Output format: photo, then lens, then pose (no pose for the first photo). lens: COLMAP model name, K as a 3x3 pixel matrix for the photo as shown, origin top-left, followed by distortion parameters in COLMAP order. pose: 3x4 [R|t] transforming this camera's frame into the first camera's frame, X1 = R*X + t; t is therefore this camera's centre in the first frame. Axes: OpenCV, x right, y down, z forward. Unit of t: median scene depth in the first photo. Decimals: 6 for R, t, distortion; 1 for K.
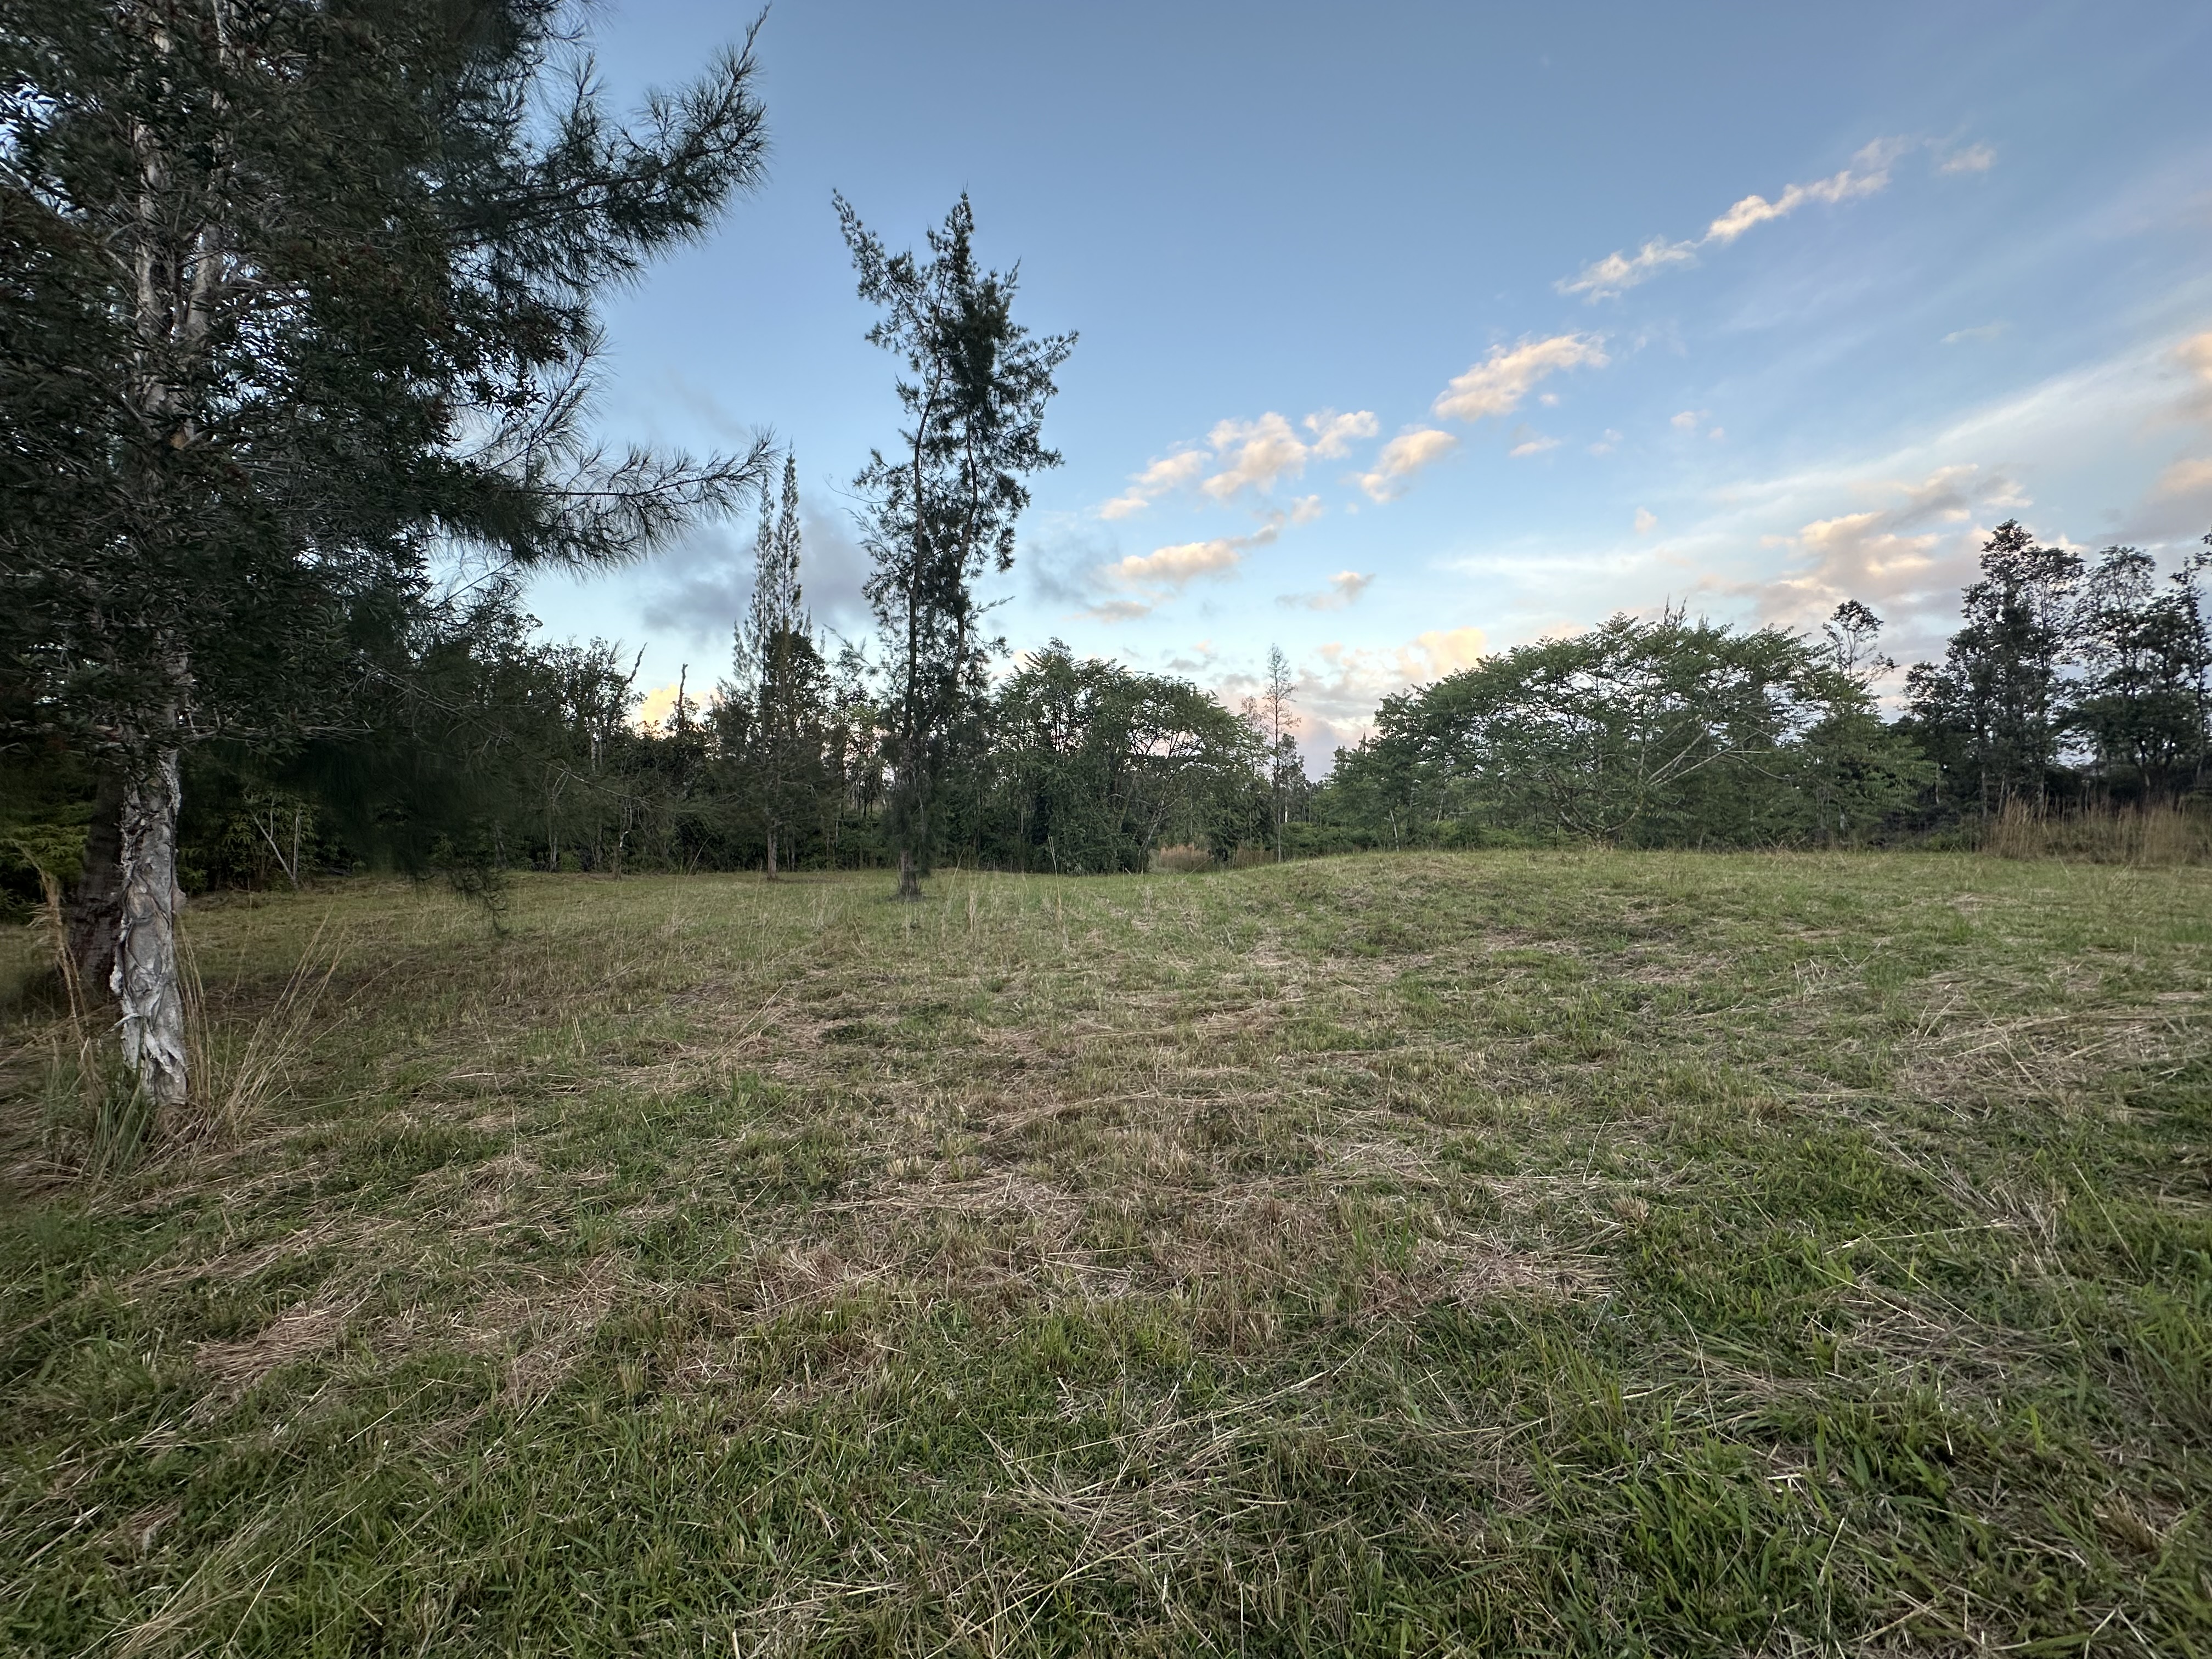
lens RADIAL K [[881.8, 0, 1100.1], [0, 881.8, 829.8], [0, 0, 1]] dist [-0.001745, -0.000108]
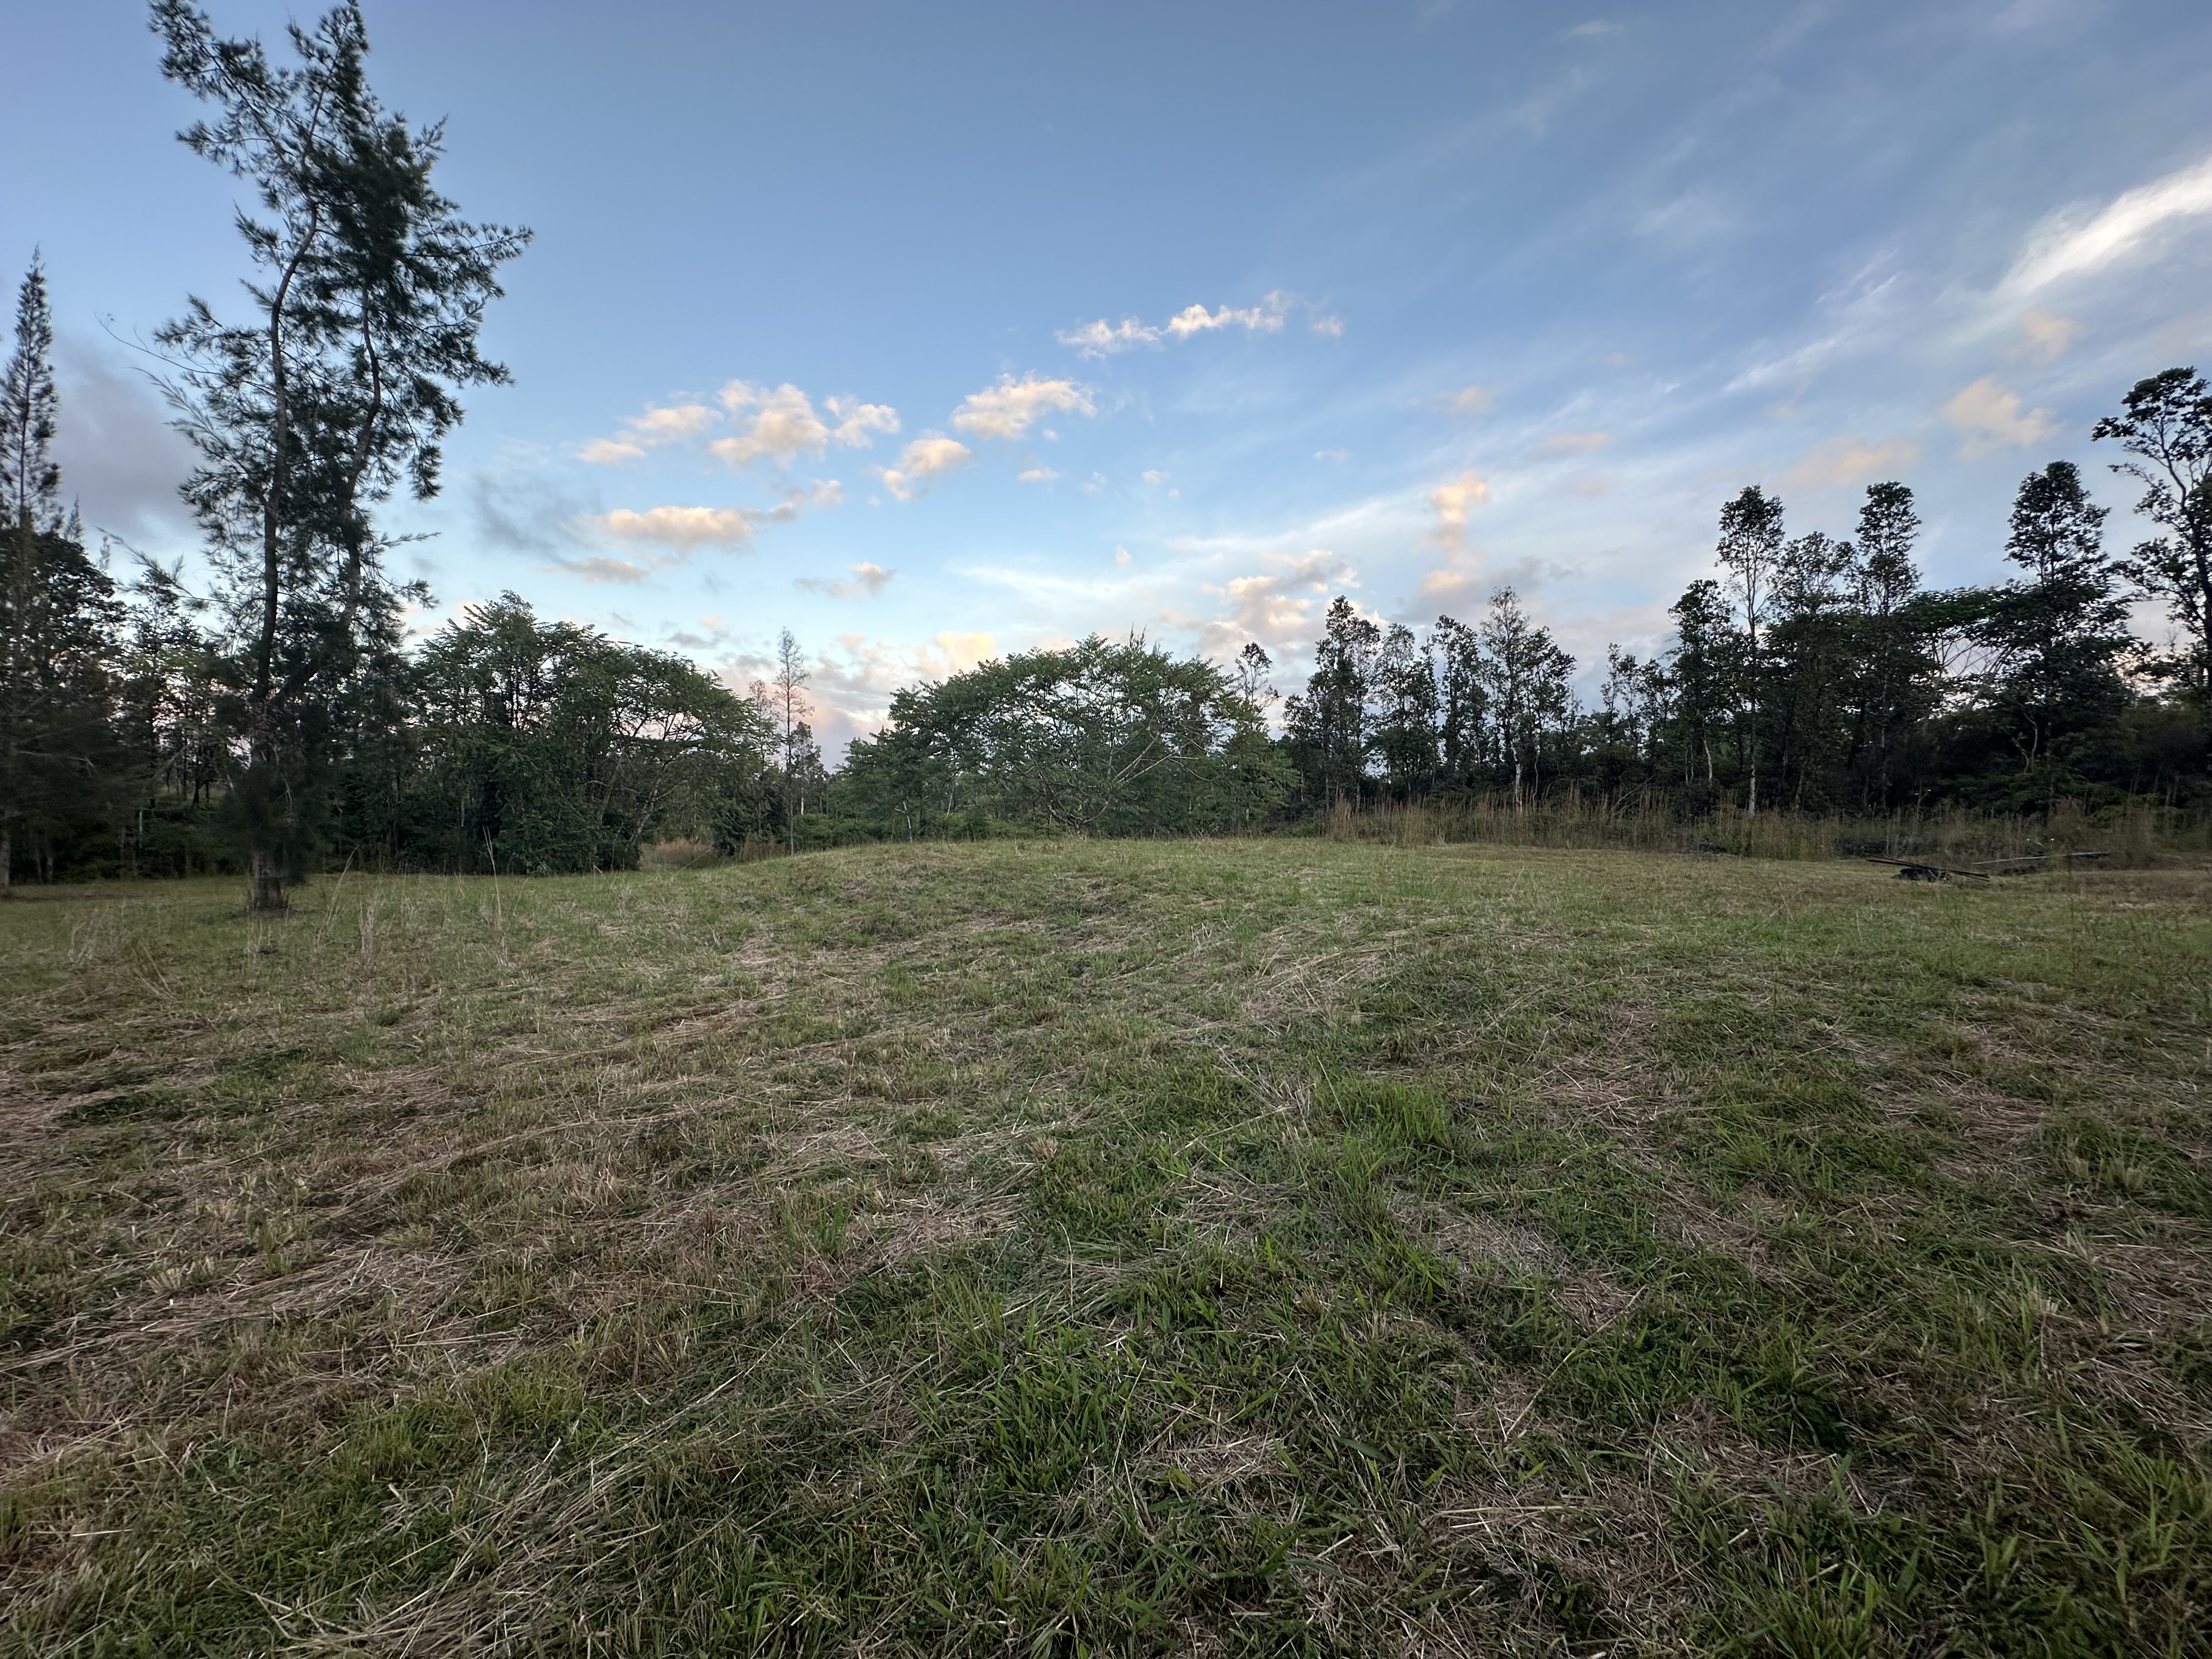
lens RADIAL K [[881.0, 0, 1105.0], [0, 881.0, 832.9], [0, 0, 1]] dist [-0.001156, 0.000389]
pose [[0.861698, -0.008530, 0.507349, 0.016134], [0.001984, 0.999908, 0.013441, 0.000011], [-0.507417, -0.010576, 0.861636, -0.006423]]
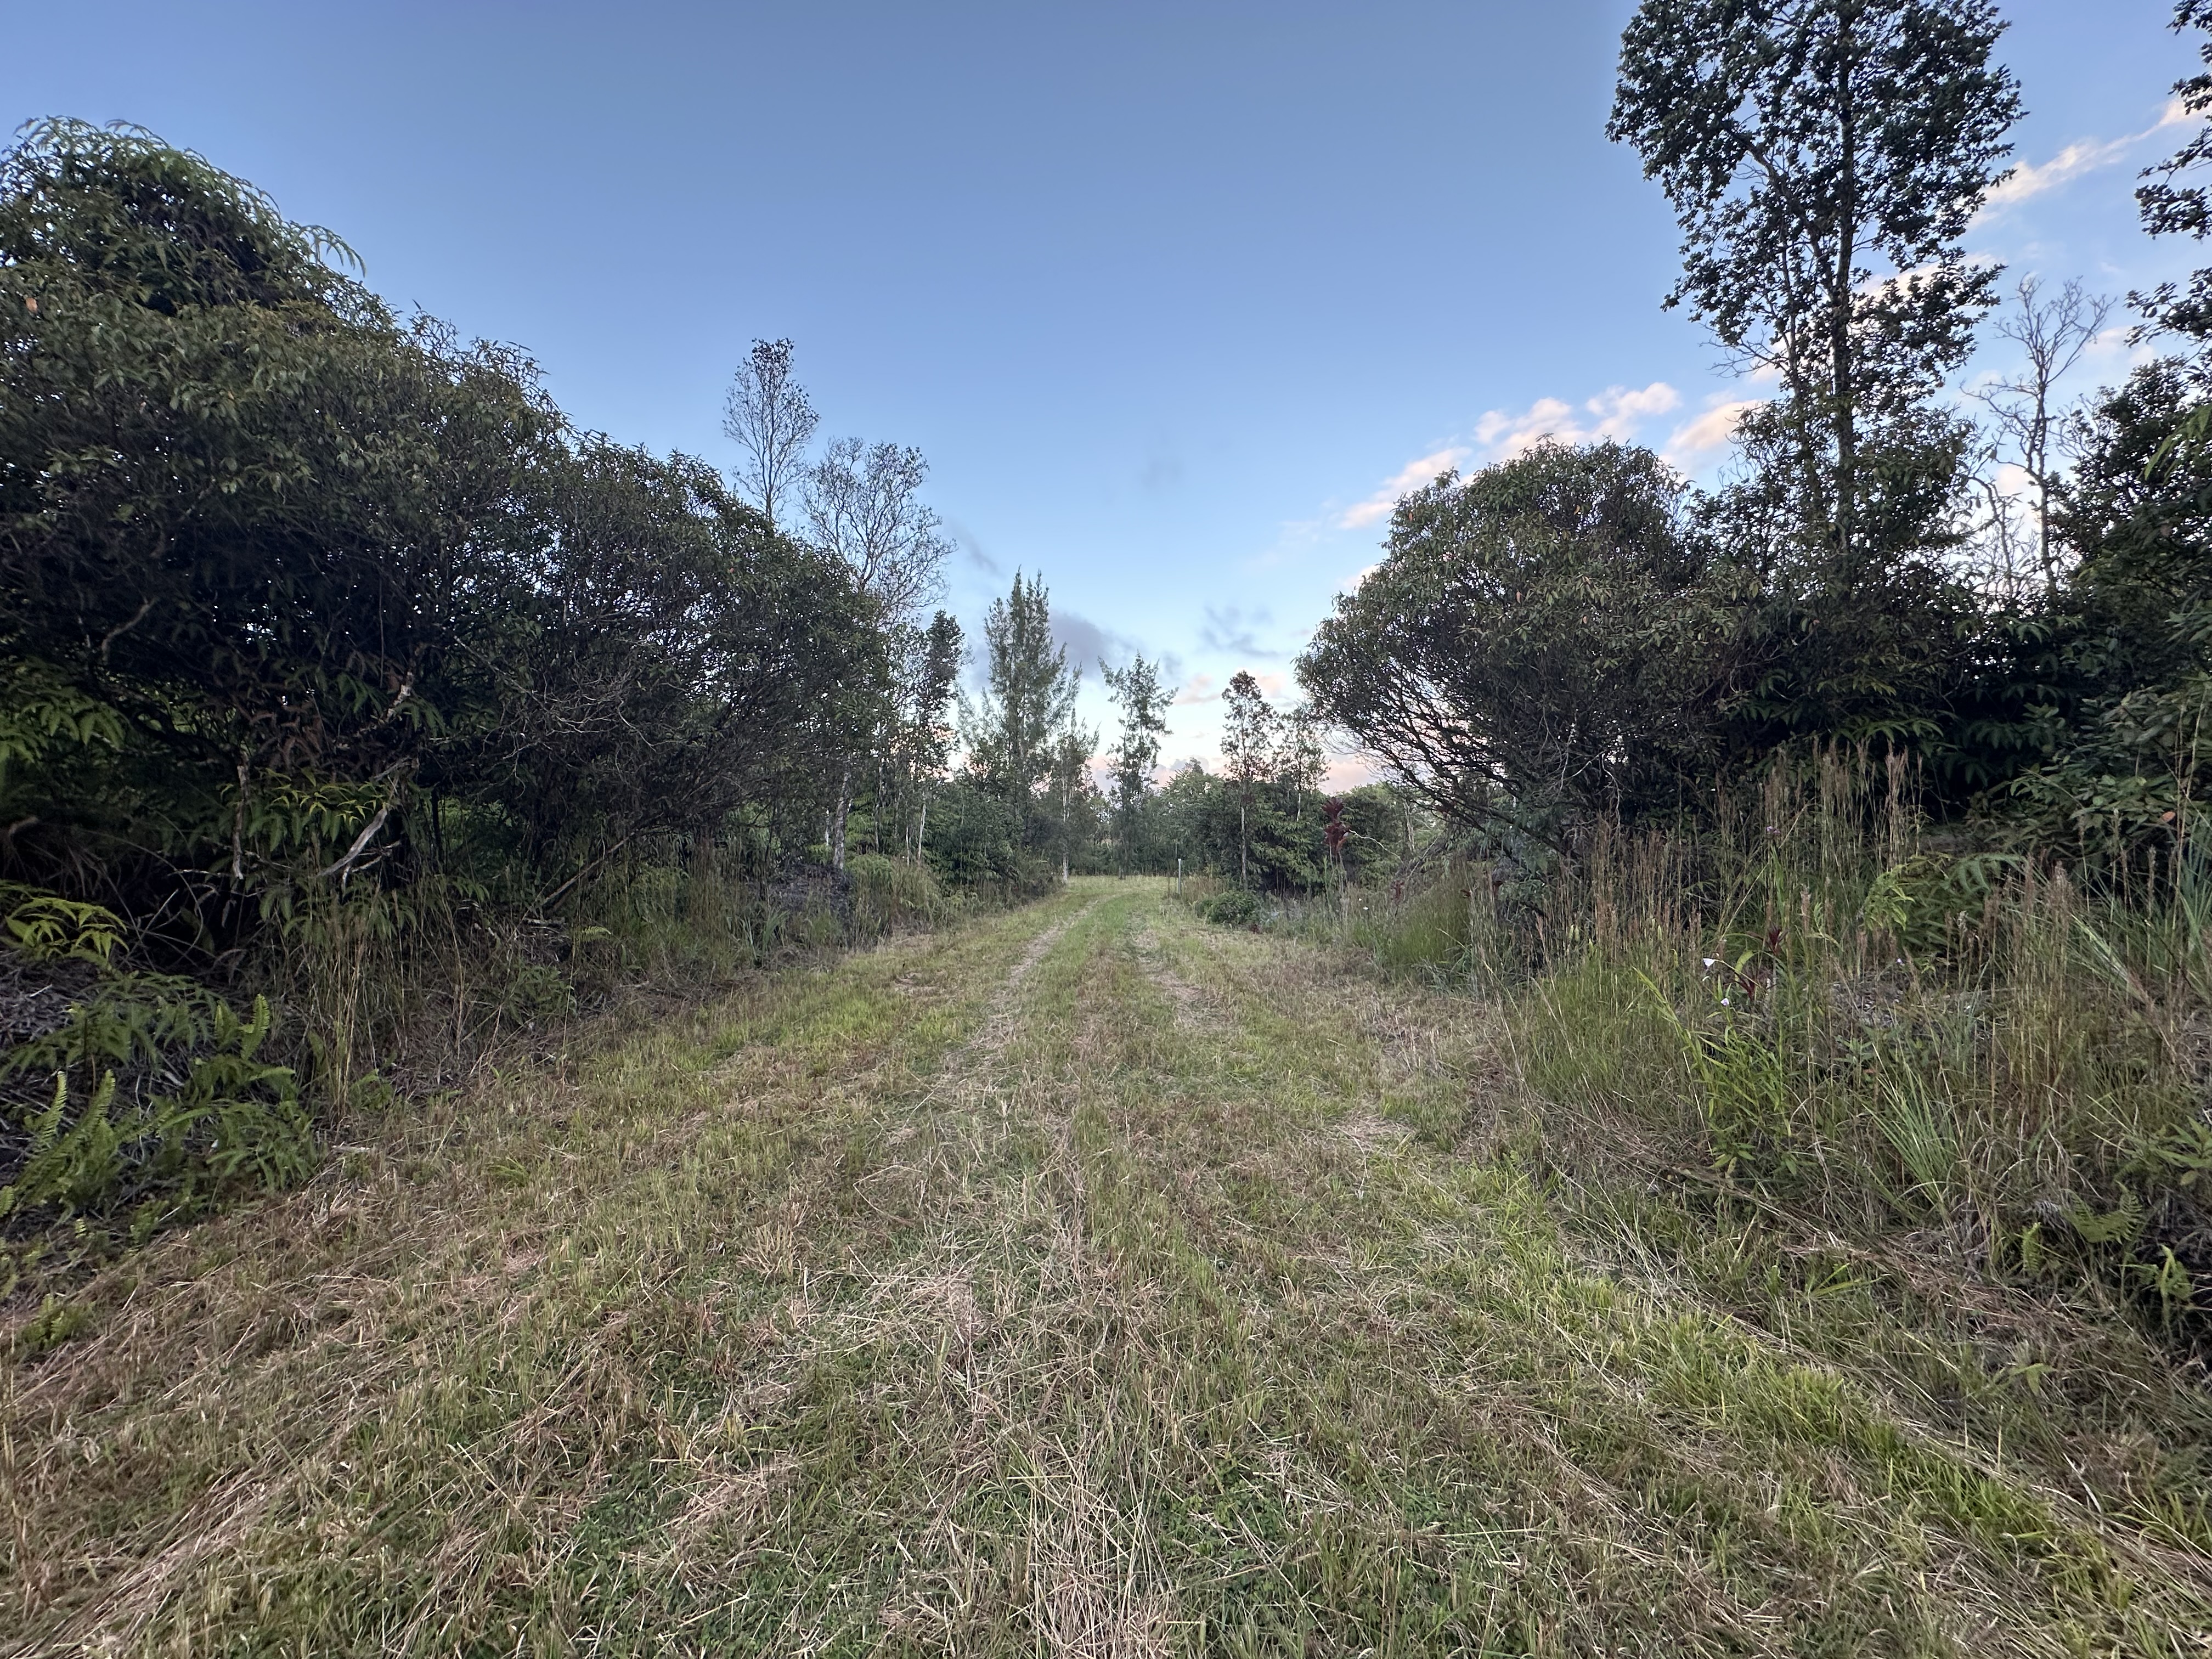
lens RADIAL K [[881.8, 0, 1100.1], [0, 881.8, 829.8], [0, 0, 1]] dist [-0.001745, -0.000108]
pose [[0.970953, -0.004774, -0.239222, 0.444780], [0.000144, 0.999812, -0.019370, -0.040301], [0.239269, 0.018773, 0.970772, -2.004426]]
